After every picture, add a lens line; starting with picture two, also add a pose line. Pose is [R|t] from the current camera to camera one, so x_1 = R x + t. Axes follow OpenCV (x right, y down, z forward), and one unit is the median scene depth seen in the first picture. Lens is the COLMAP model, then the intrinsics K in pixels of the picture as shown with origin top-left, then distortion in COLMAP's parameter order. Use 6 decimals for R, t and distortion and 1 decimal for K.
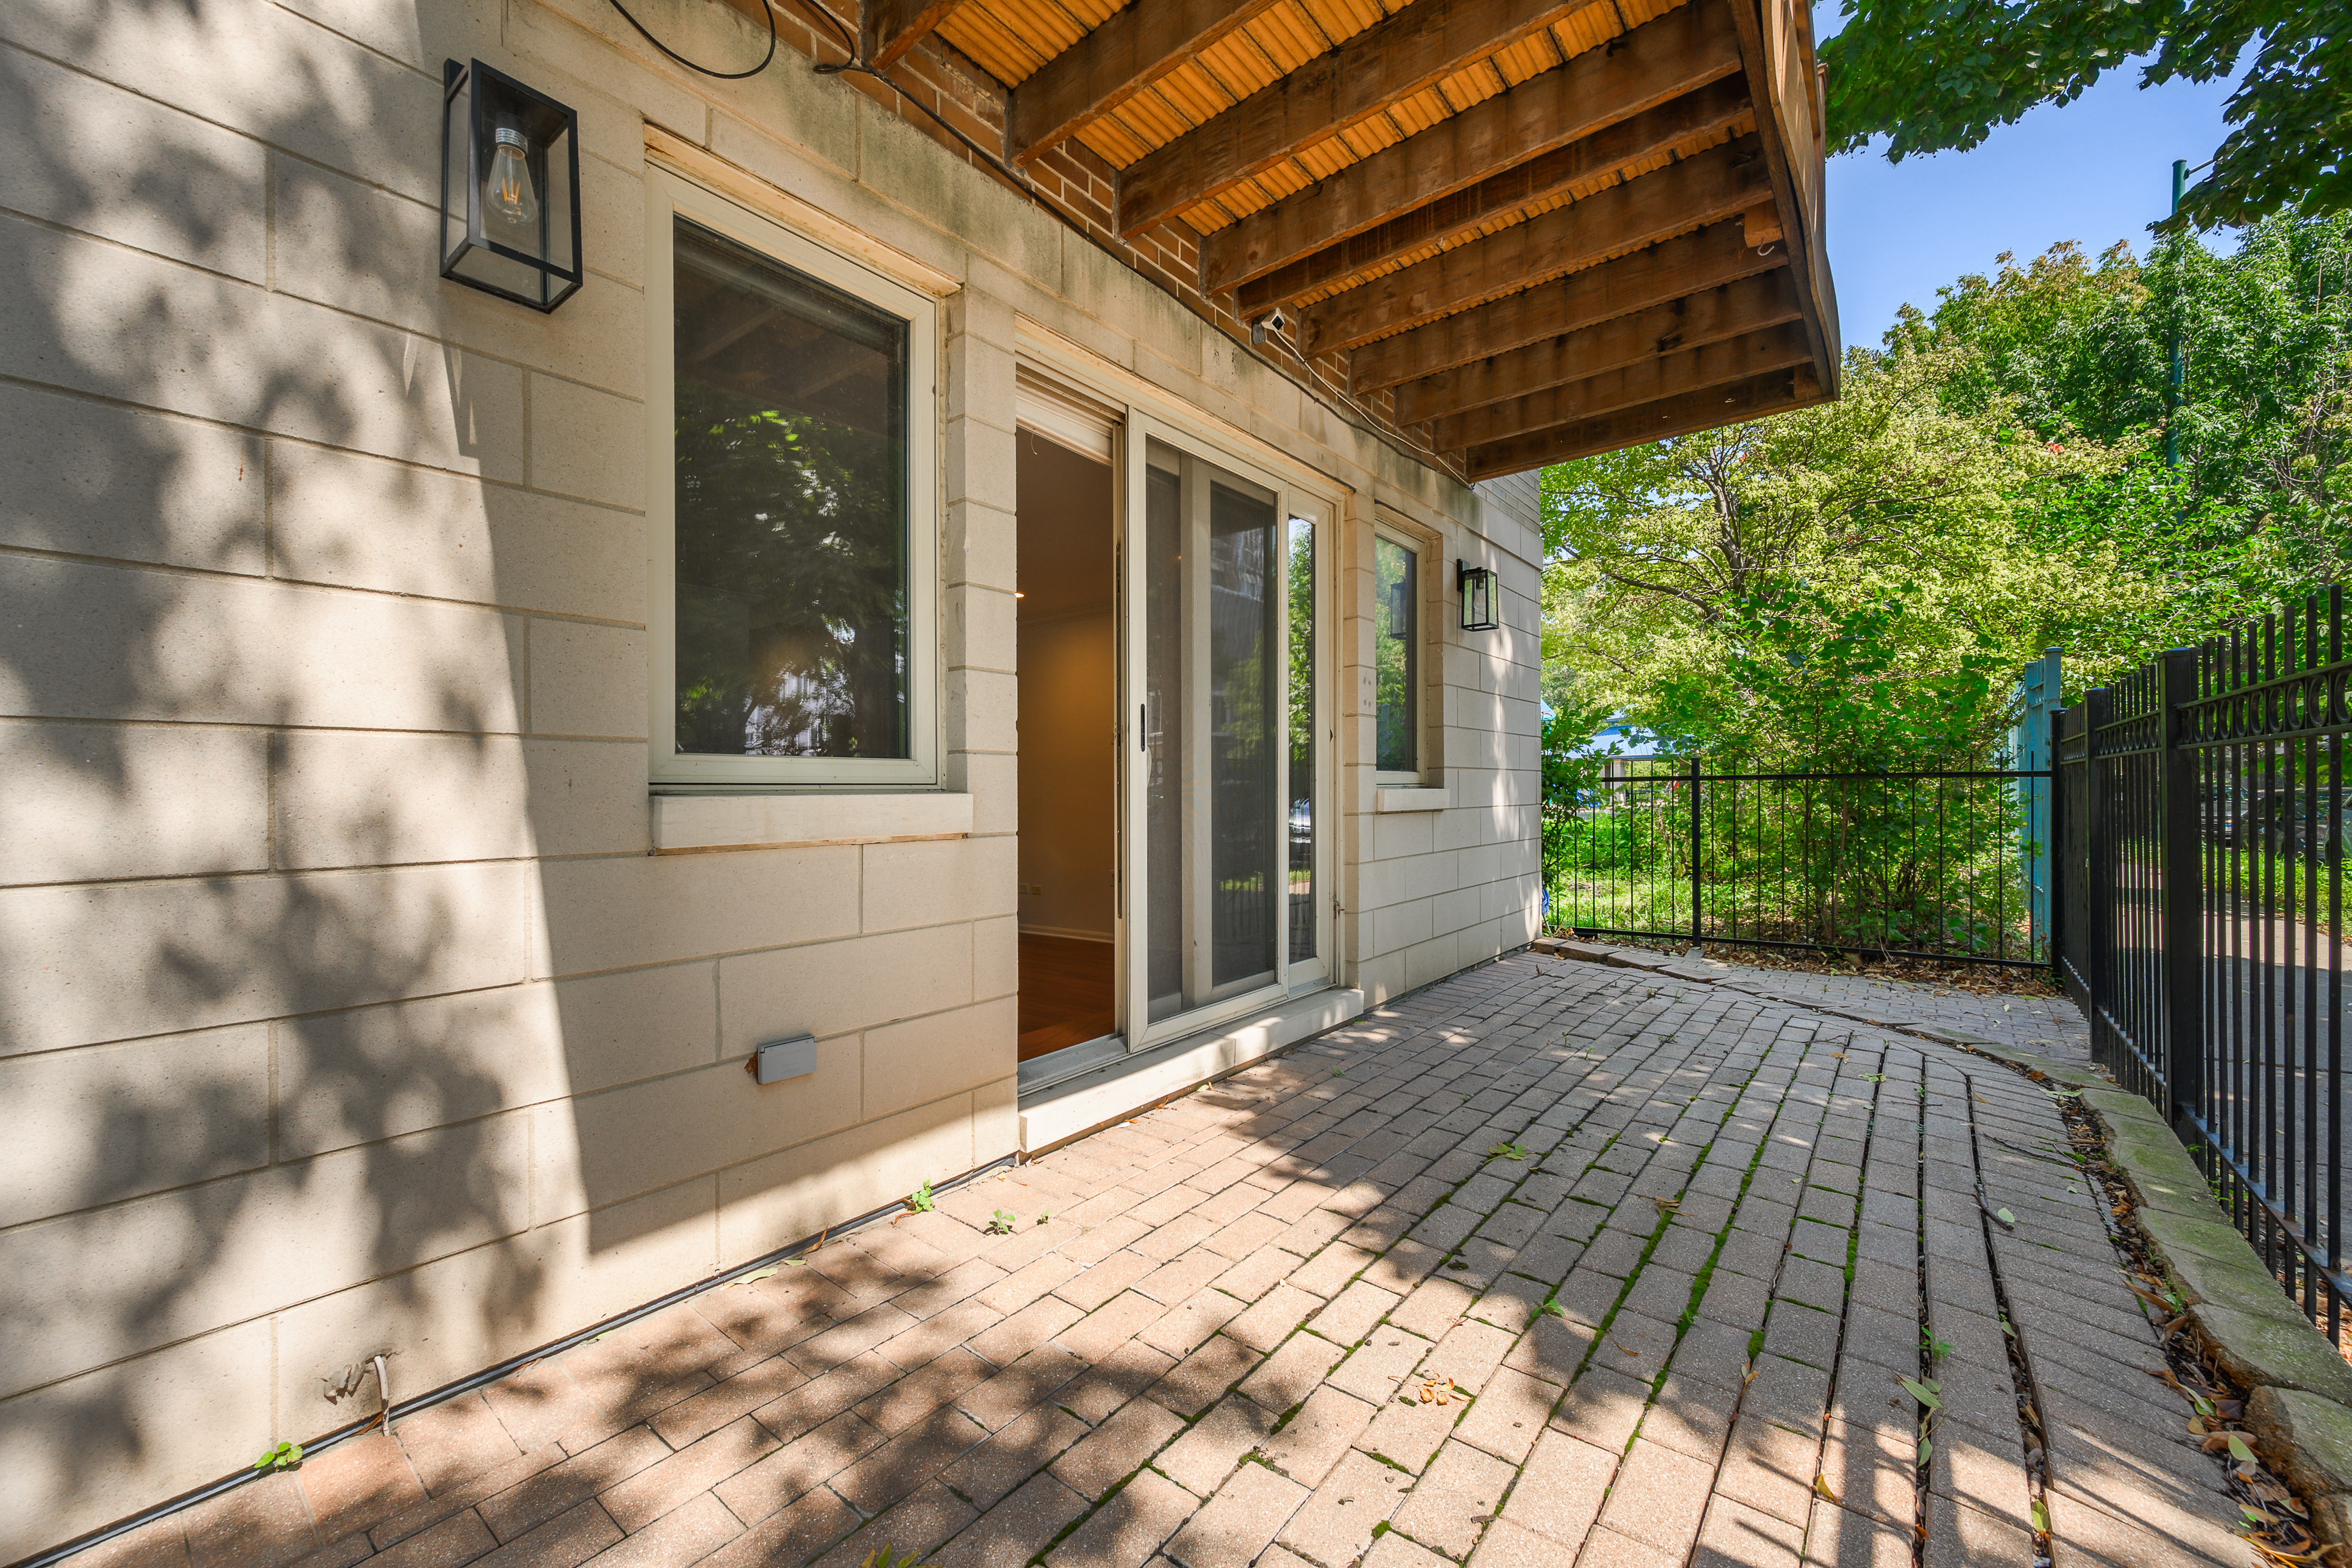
lens RADIAL K [[936.9, 0, 1218.4], [0, 936.9, 808.0], [0, 0, 1]] dist [-0.002433, -0.000459]
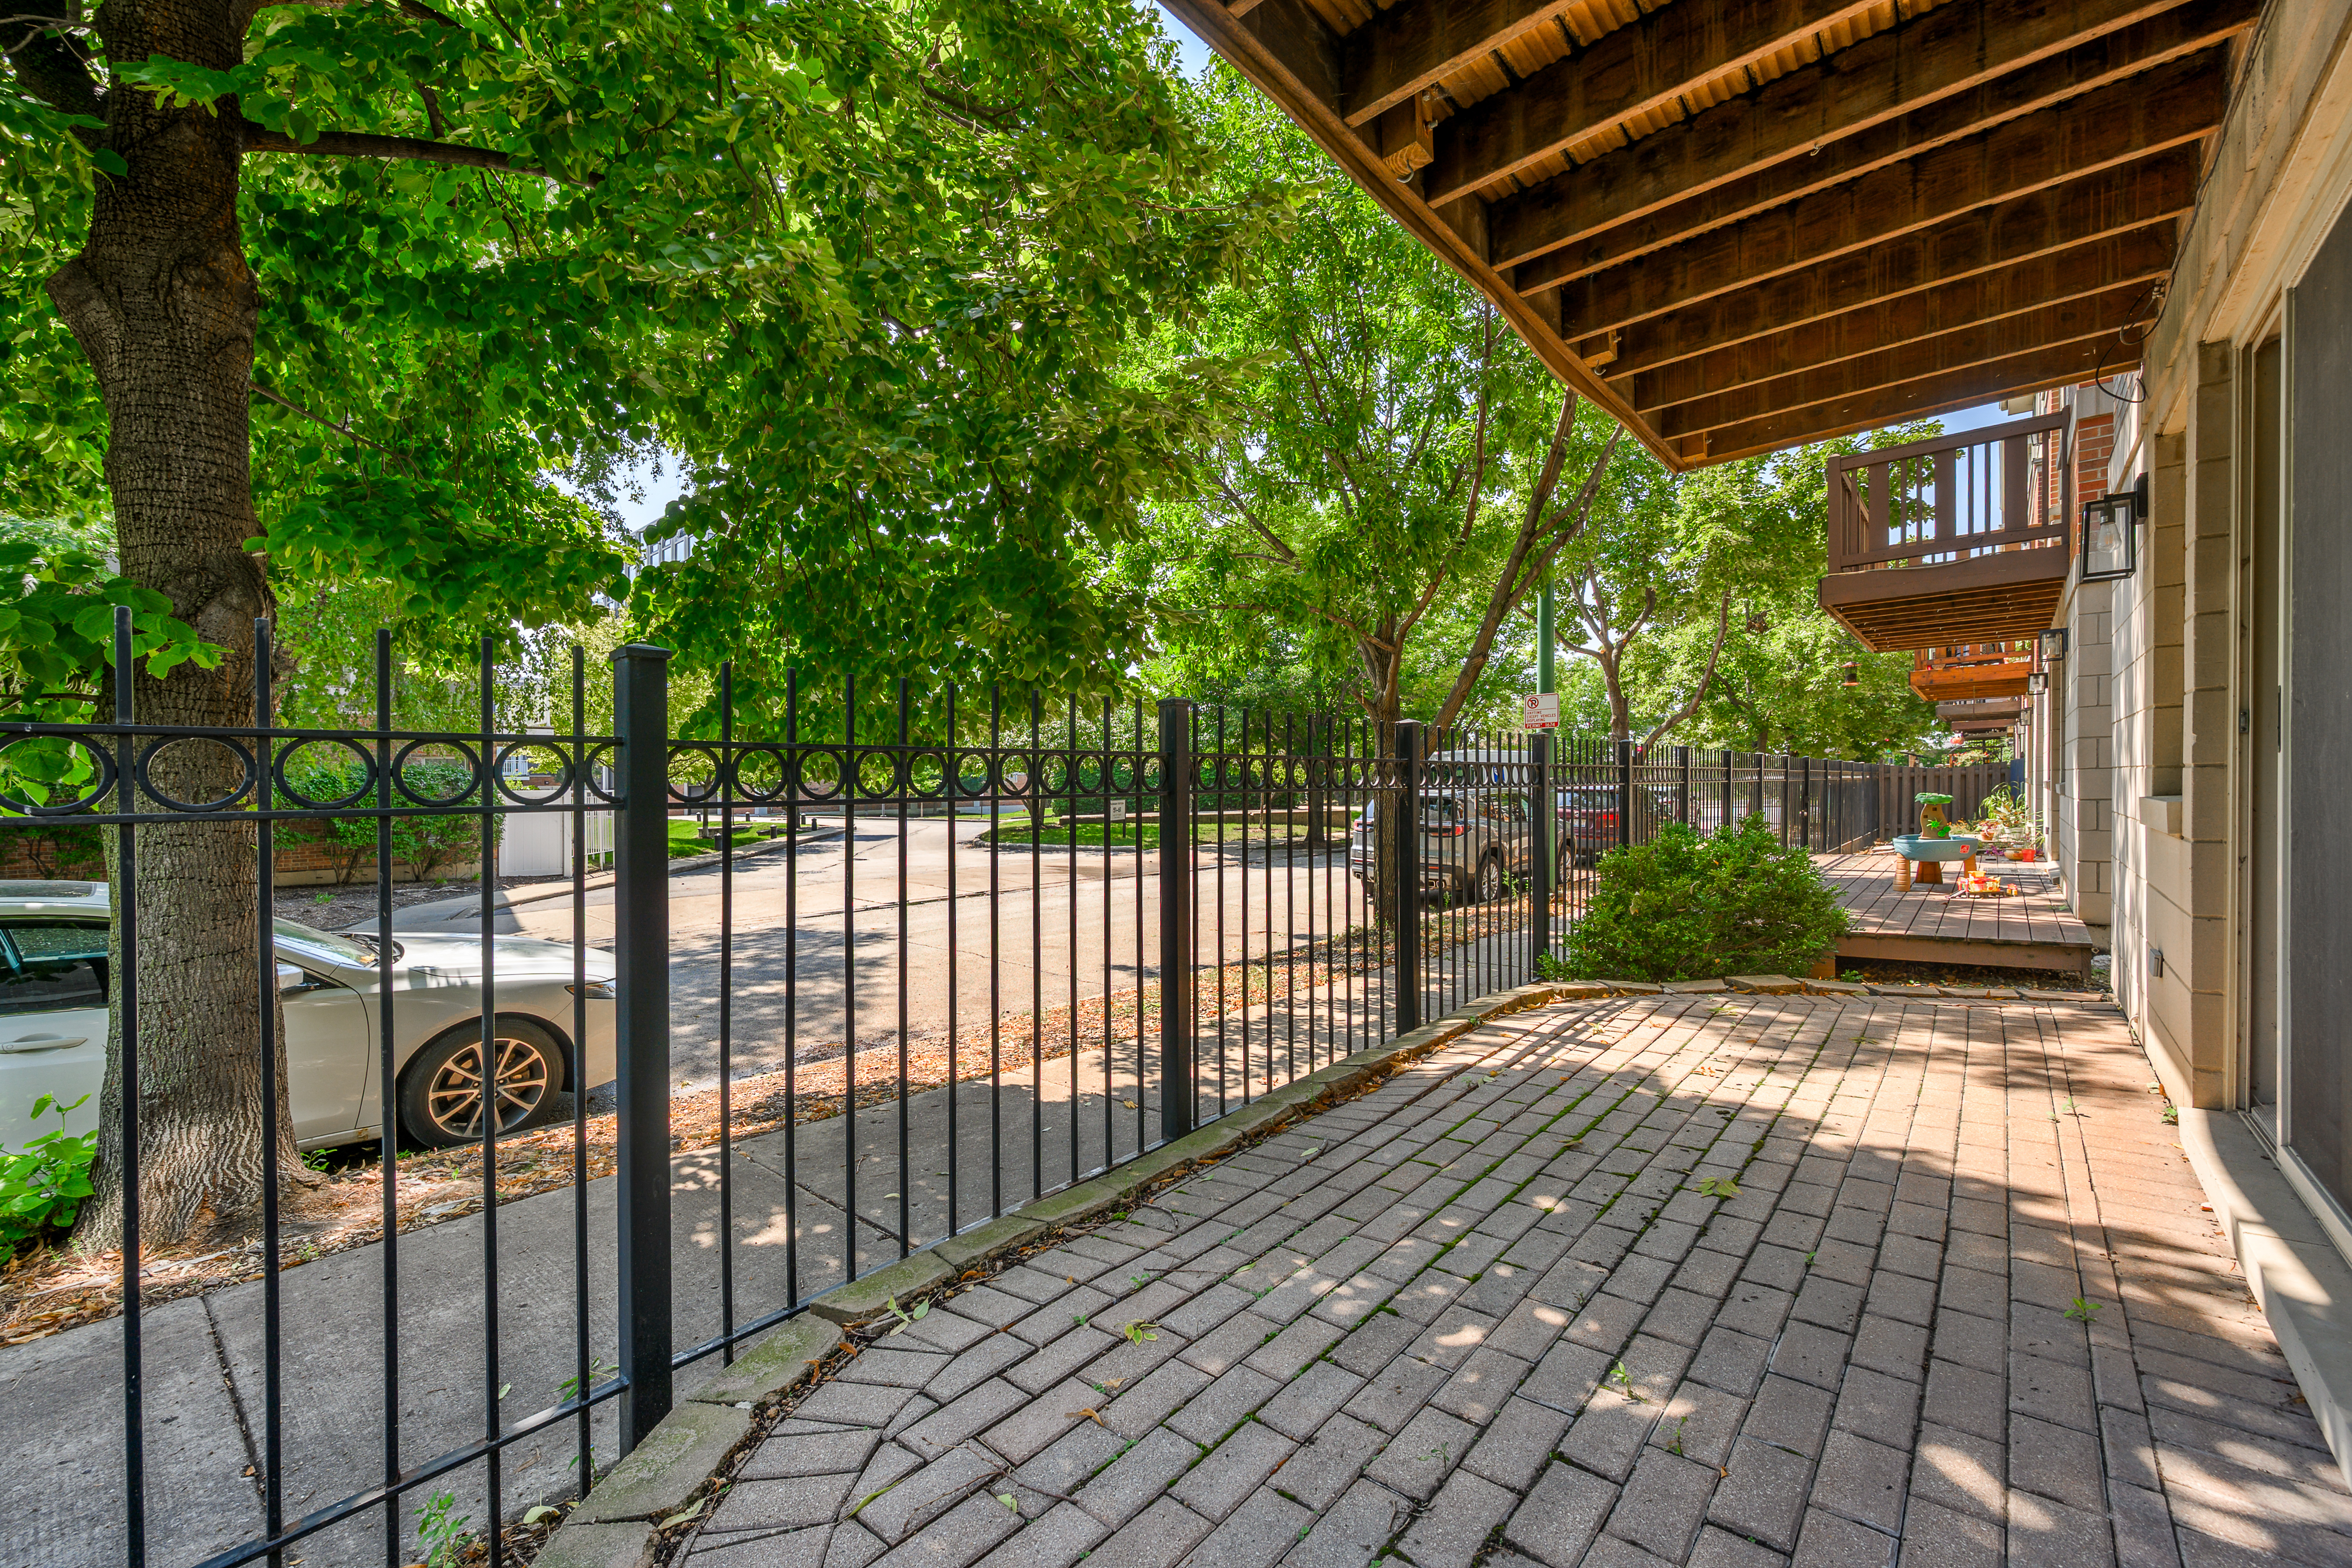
lens RADIAL K [[936.9, 0, 1218.4], [0, 936.9, 808.0], [0, 0, 1]] dist [-0.002433, -0.000459]
pose [[-0.997278, 0.047590, 0.056325, 0.774712], [0.049220, 0.998397, 0.027927, -0.080835], [-0.054906, 0.030623, -0.998022, 2.039885]]
